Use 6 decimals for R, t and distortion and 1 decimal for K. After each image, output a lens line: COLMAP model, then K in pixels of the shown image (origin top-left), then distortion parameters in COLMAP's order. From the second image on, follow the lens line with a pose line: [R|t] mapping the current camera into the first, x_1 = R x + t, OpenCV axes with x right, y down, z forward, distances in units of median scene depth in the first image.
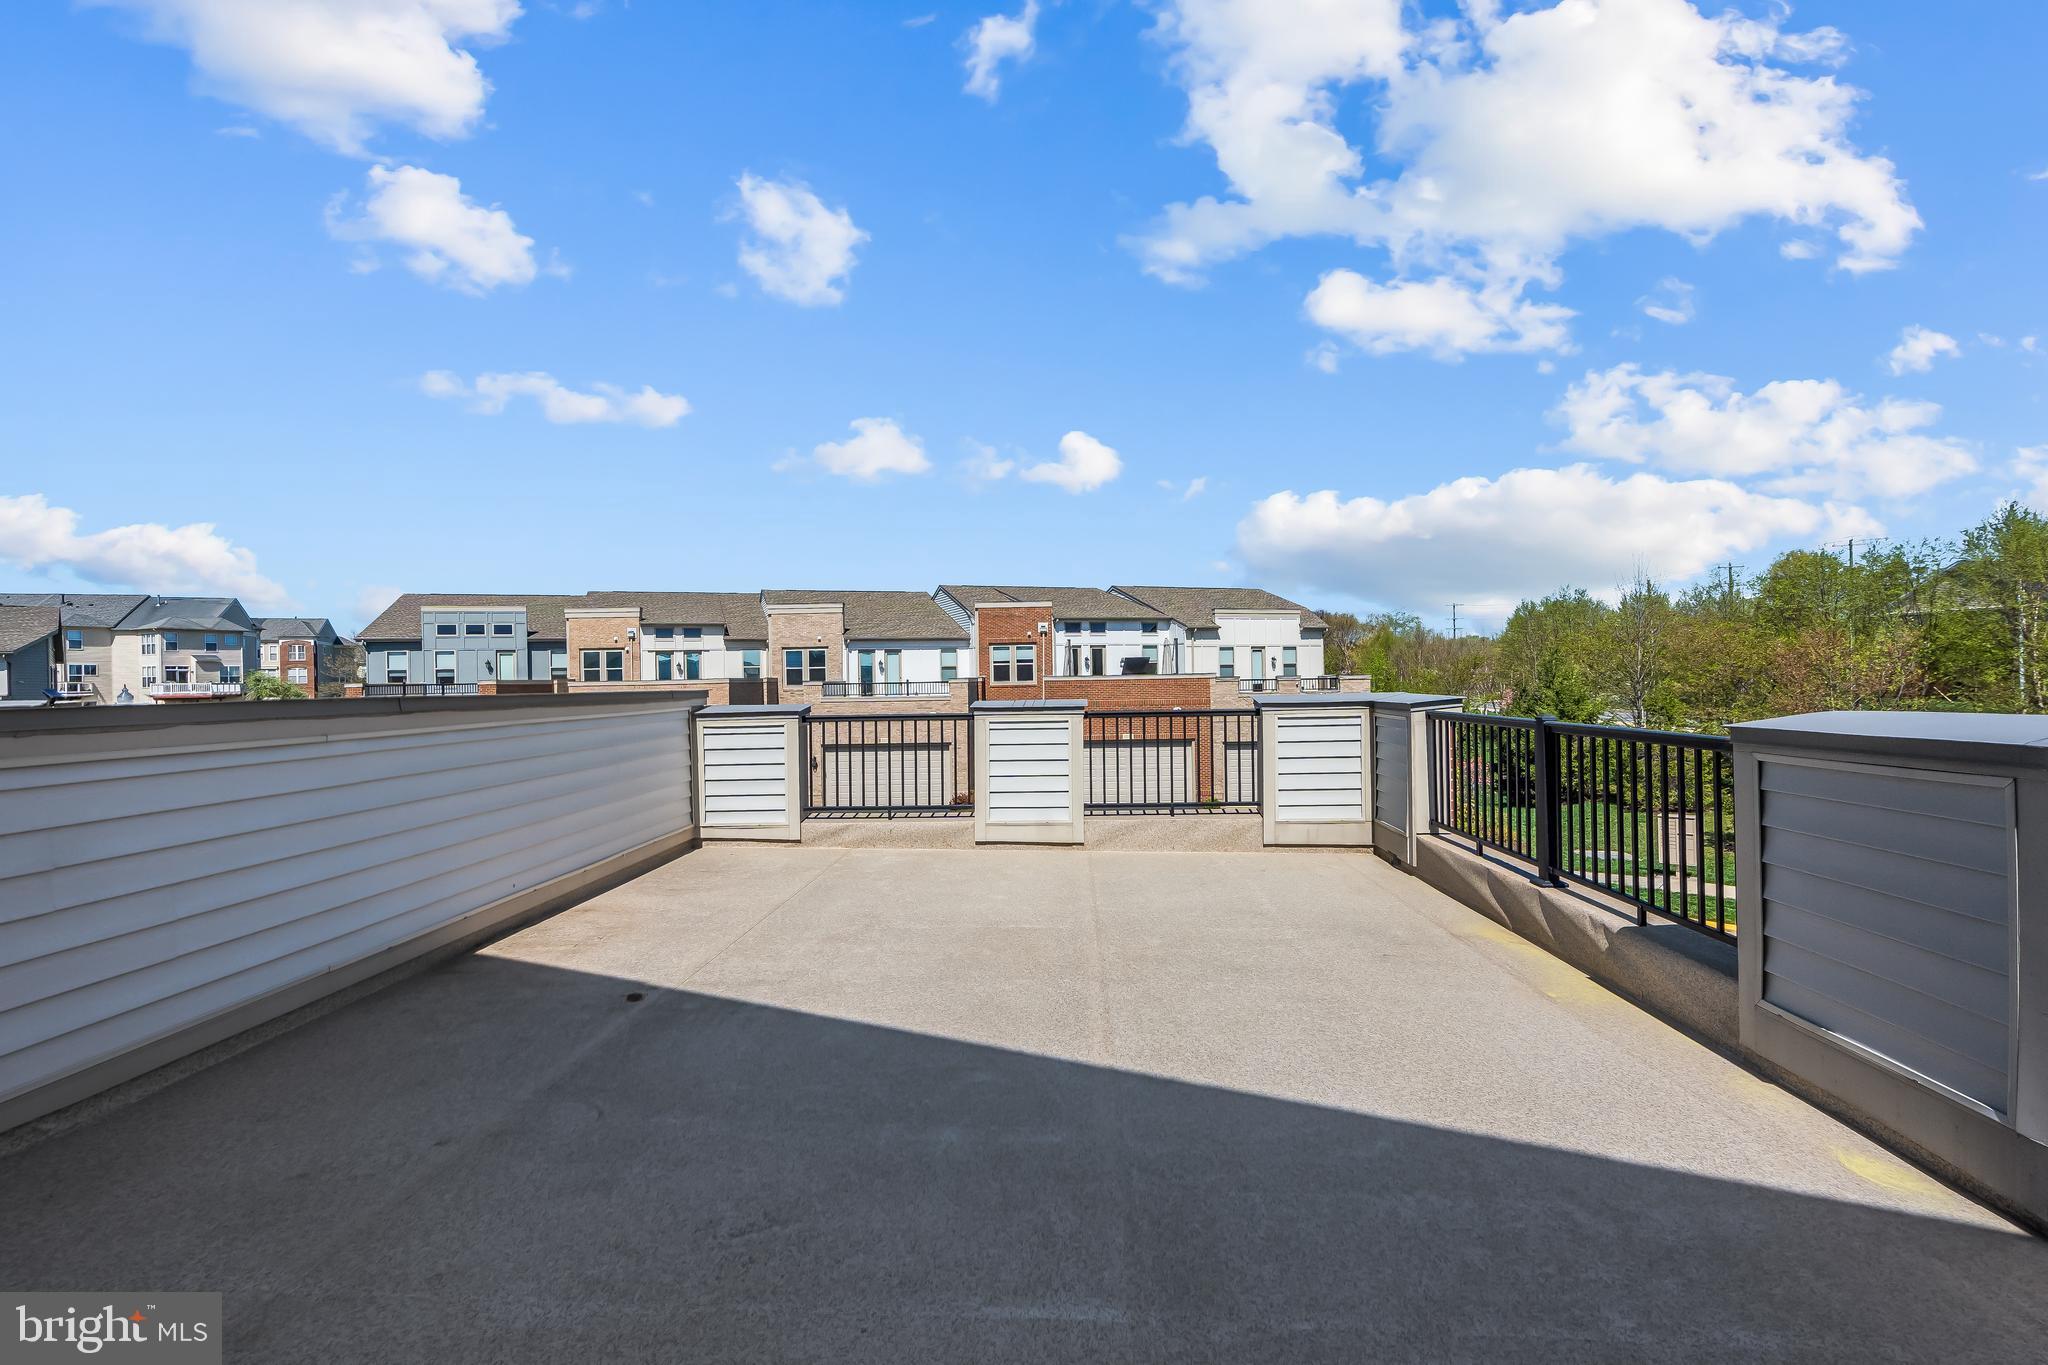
lens RADIAL K [[931.7, 0, 1022.3], [0, 931.7, 679.1], [0, 0, 1]] dist [-0.004899, 0.001946]
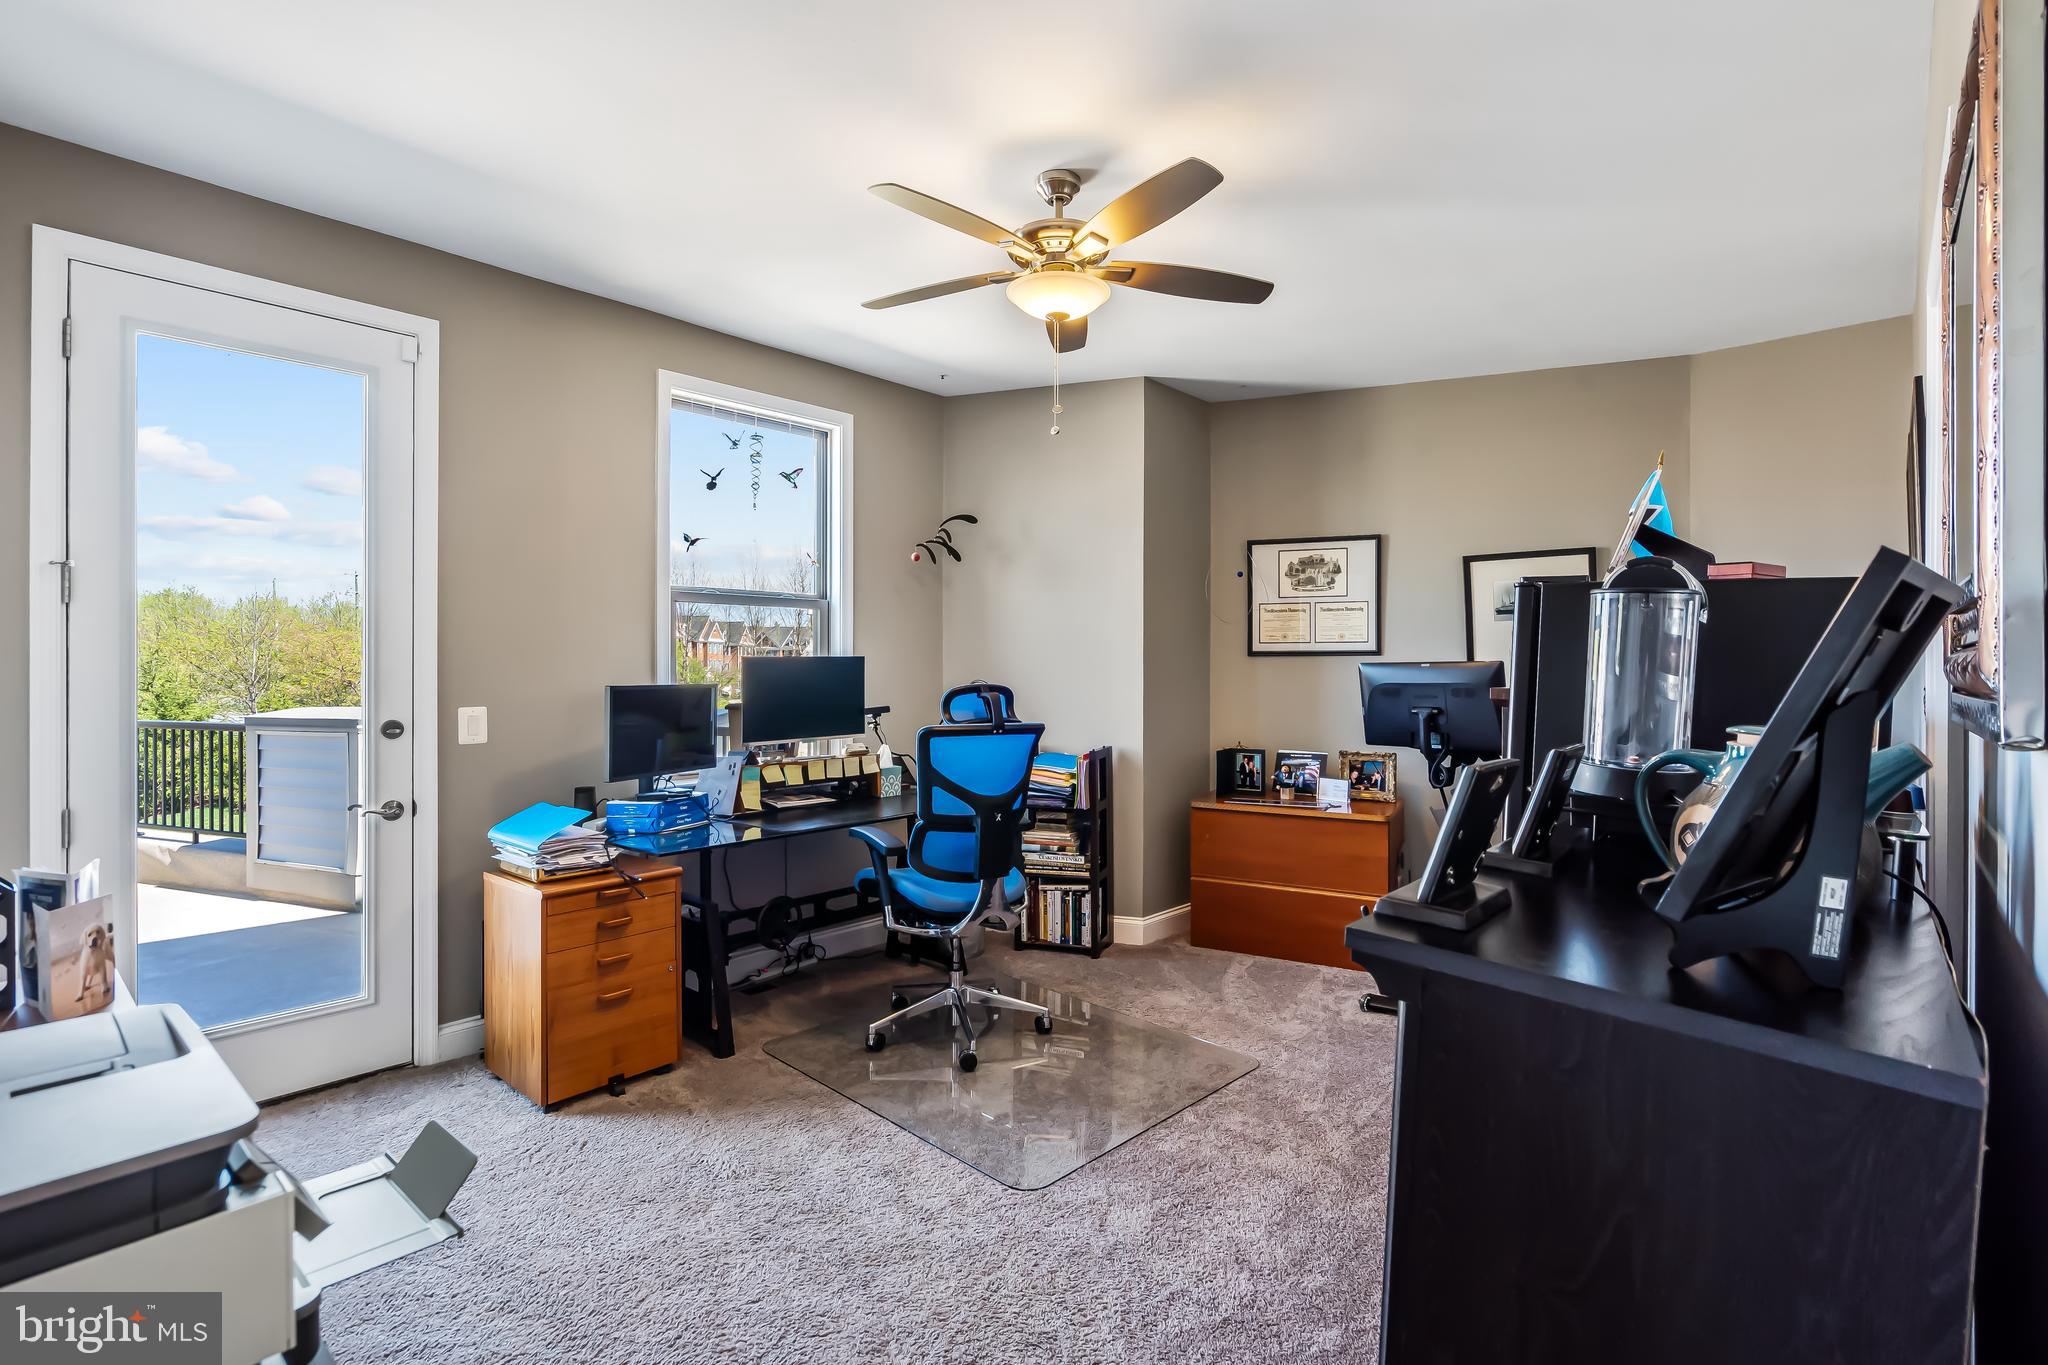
lens RADIAL K [[931.7, 0, 1015.5], [0, 931.7, 684.0], [0, 0, 1]] dist [-0.004899, 0.001946]
pose [[0.301614, 0.002168, 0.953428, -0.433799], [-0.005982, 0.999982, -0.000382, -0.018226], [-0.953411, -0.005588, 0.301621, -0.826775]]
